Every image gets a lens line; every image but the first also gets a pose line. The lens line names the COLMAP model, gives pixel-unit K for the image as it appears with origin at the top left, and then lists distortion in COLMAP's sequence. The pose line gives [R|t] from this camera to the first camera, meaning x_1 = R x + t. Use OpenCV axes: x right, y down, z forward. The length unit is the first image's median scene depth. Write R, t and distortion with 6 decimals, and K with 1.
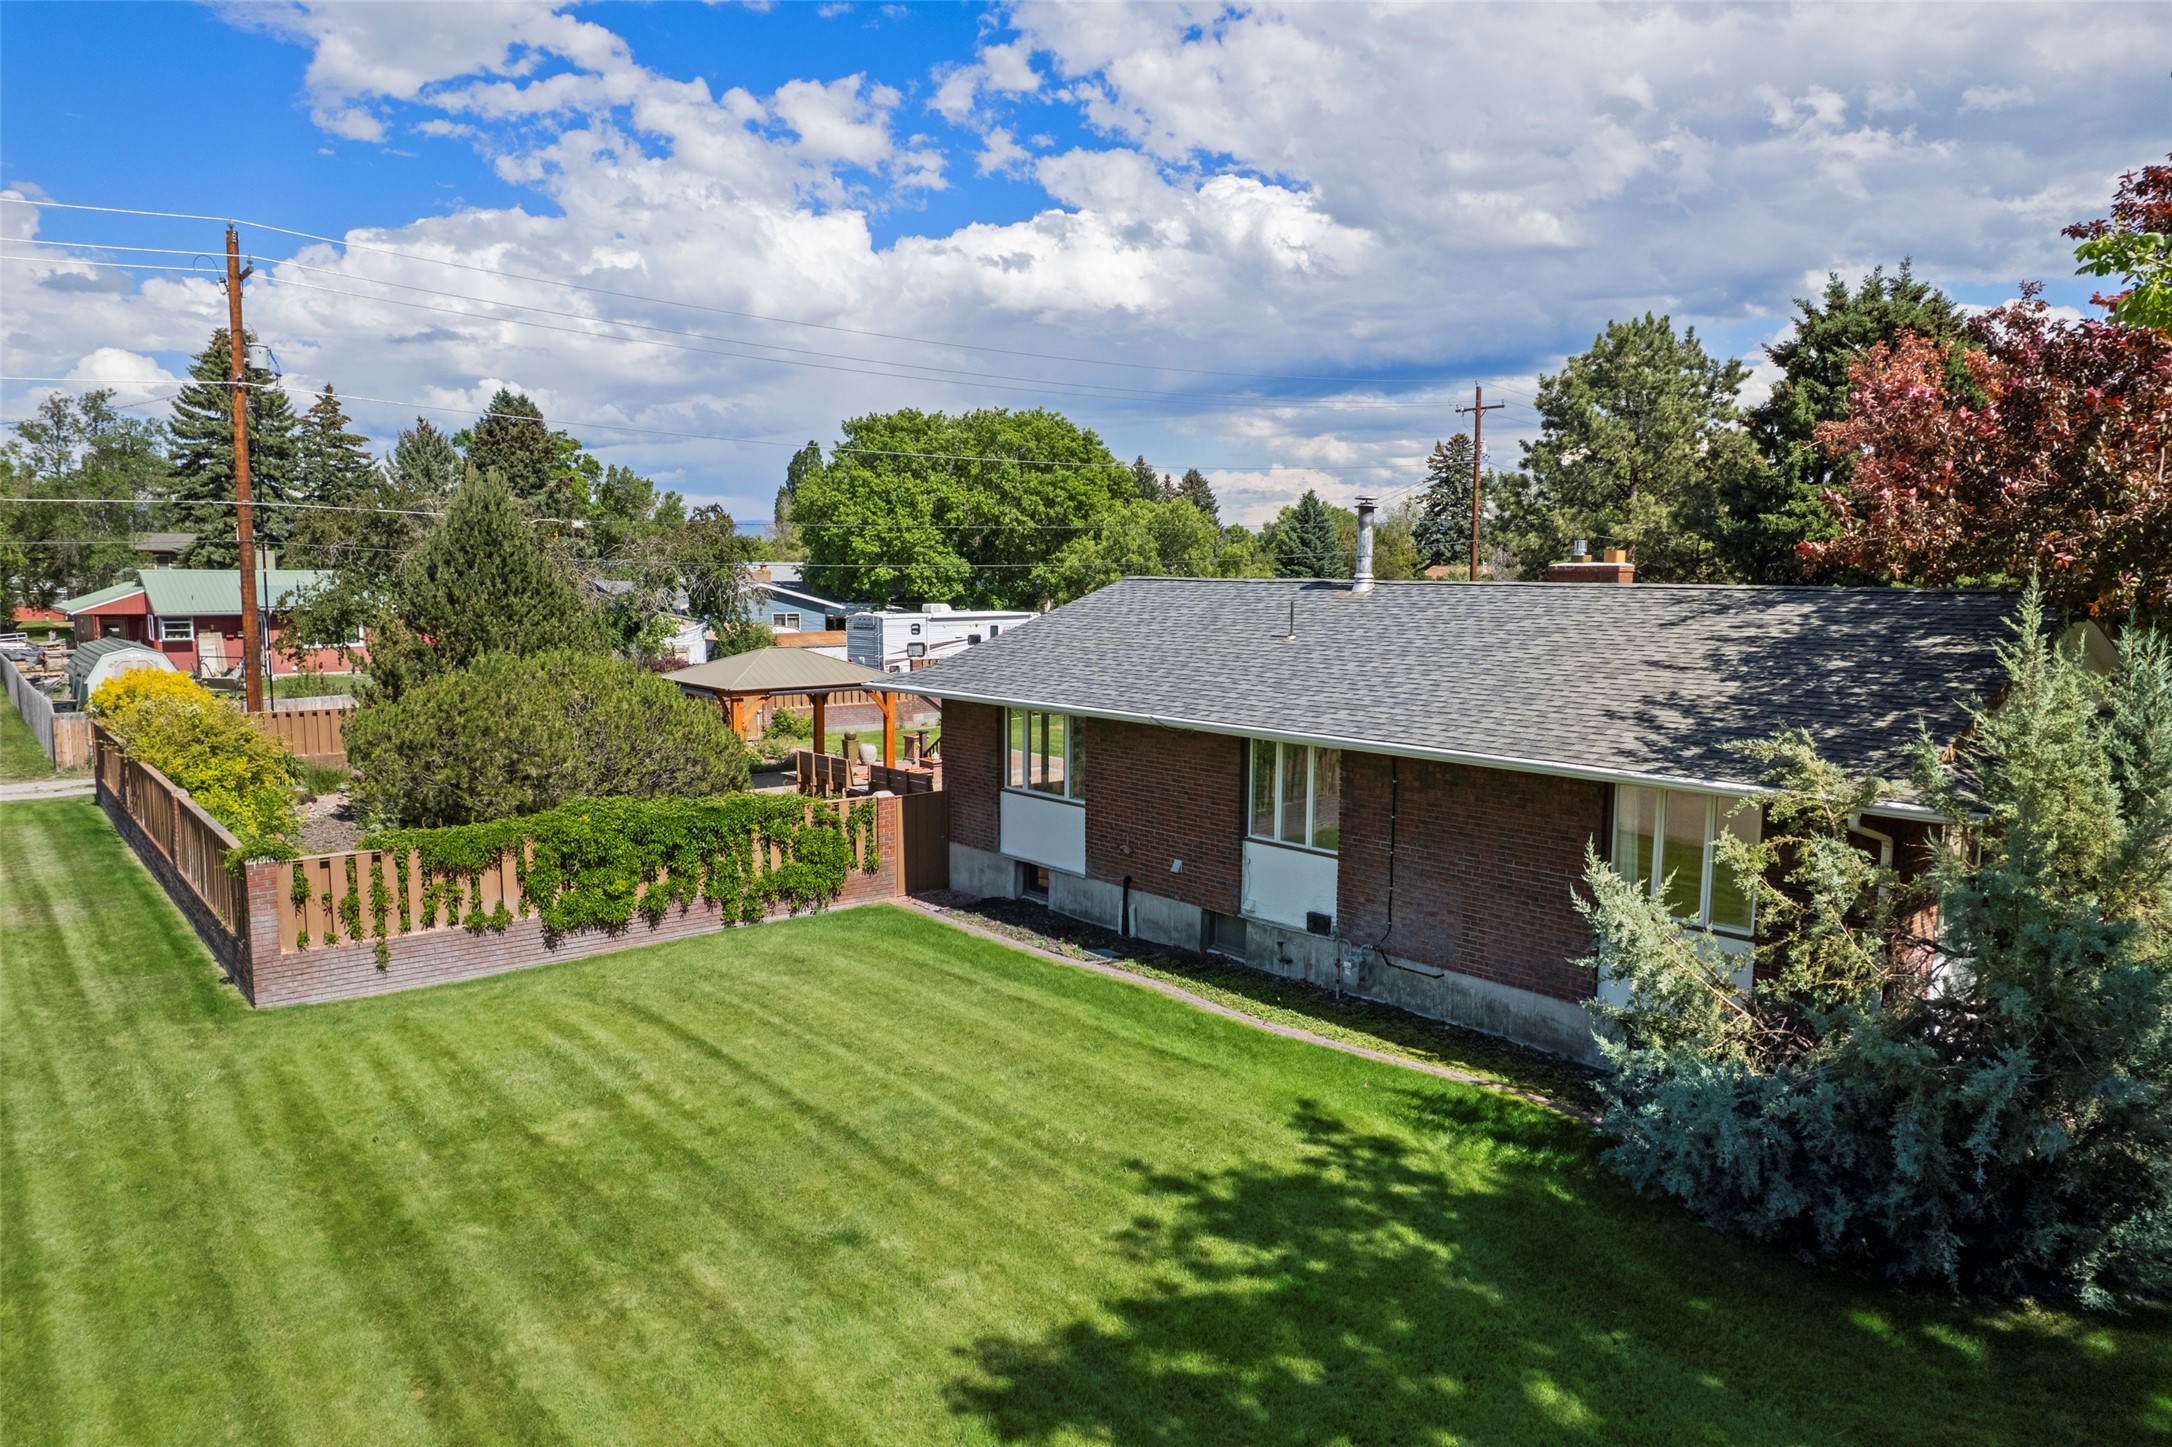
lens RADIAL K [[1394.1, 0, 1089.0], [0, 1394.1, 725.7], [0, 0, 1]] dist [-0.081120, 0.074401]
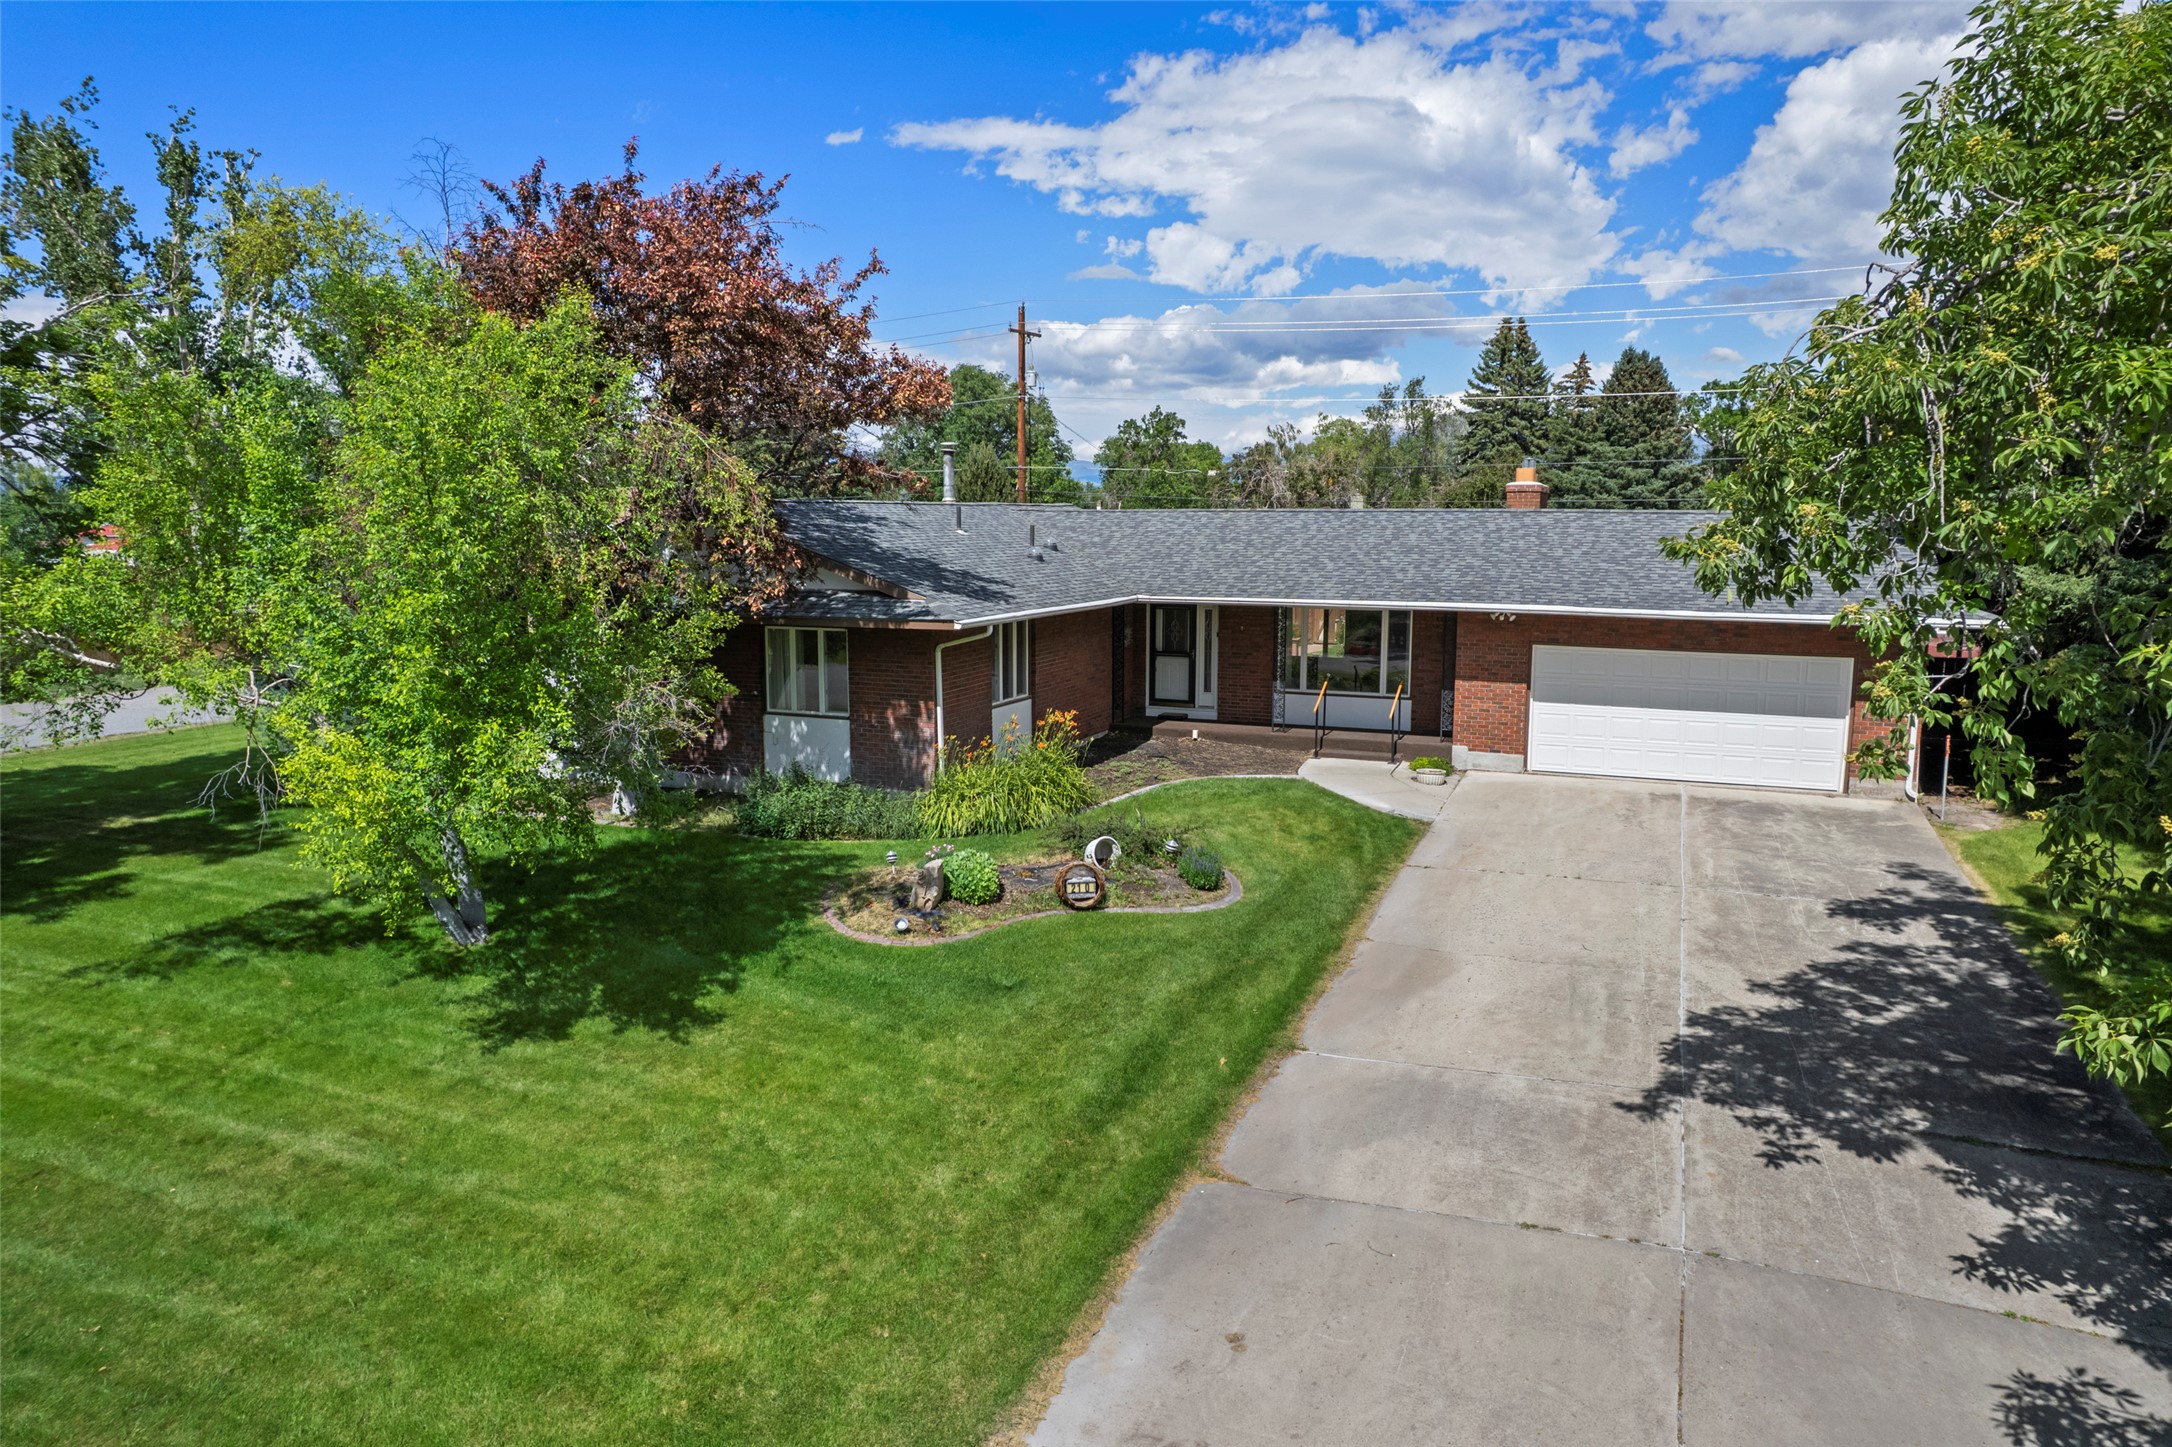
lens RADIAL K [[1394.1, 0, 1089.0], [0, 1394.1, 725.7], [0, 0, 1]] dist [-0.081120, 0.074401]
pose [[0.440539, 0.125045, -0.888982, 0.609886], [-0.092092, 0.991322, 0.093804, -0.010735], [0.892998, 0.040544, 0.448231, 0.197996]]
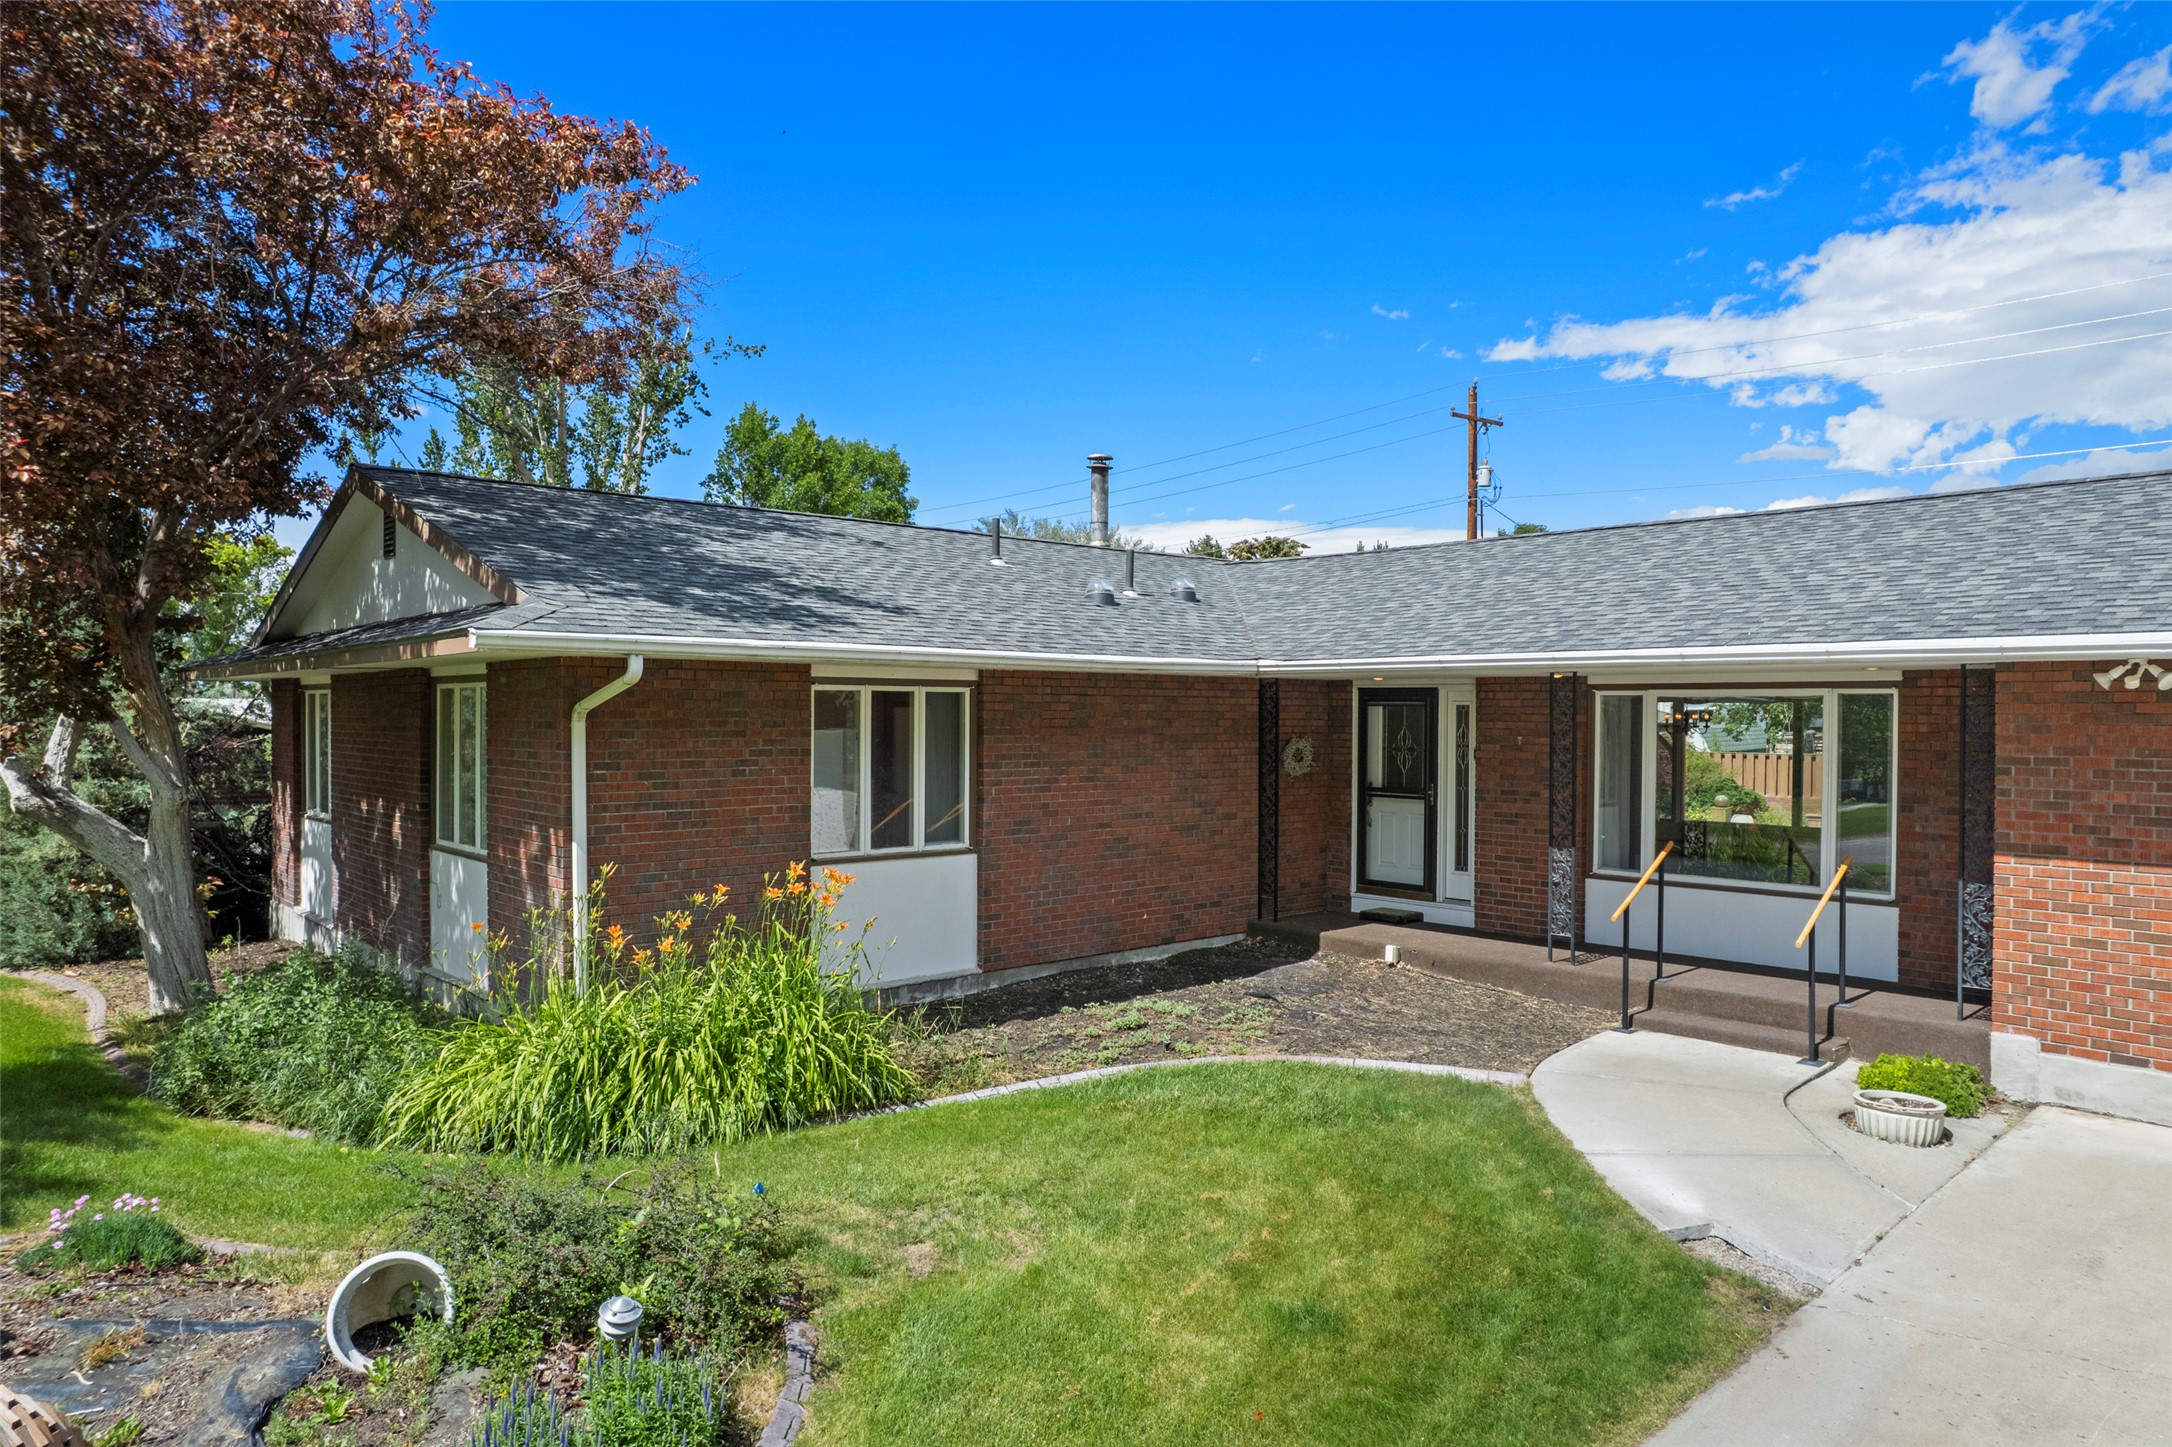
lens RADIAL K [[1394.1, 0, 1089.0], [0, 1394.1, 725.7], [0, 0, 1]] dist [-0.081120, 0.074401]
pose [[0.019898, 0.000077, -0.999802, 0.426655], [-0.109619, 0.993972, -0.002105, 0.002394], [0.993775, 0.109639, 0.019786, 0.388488]]
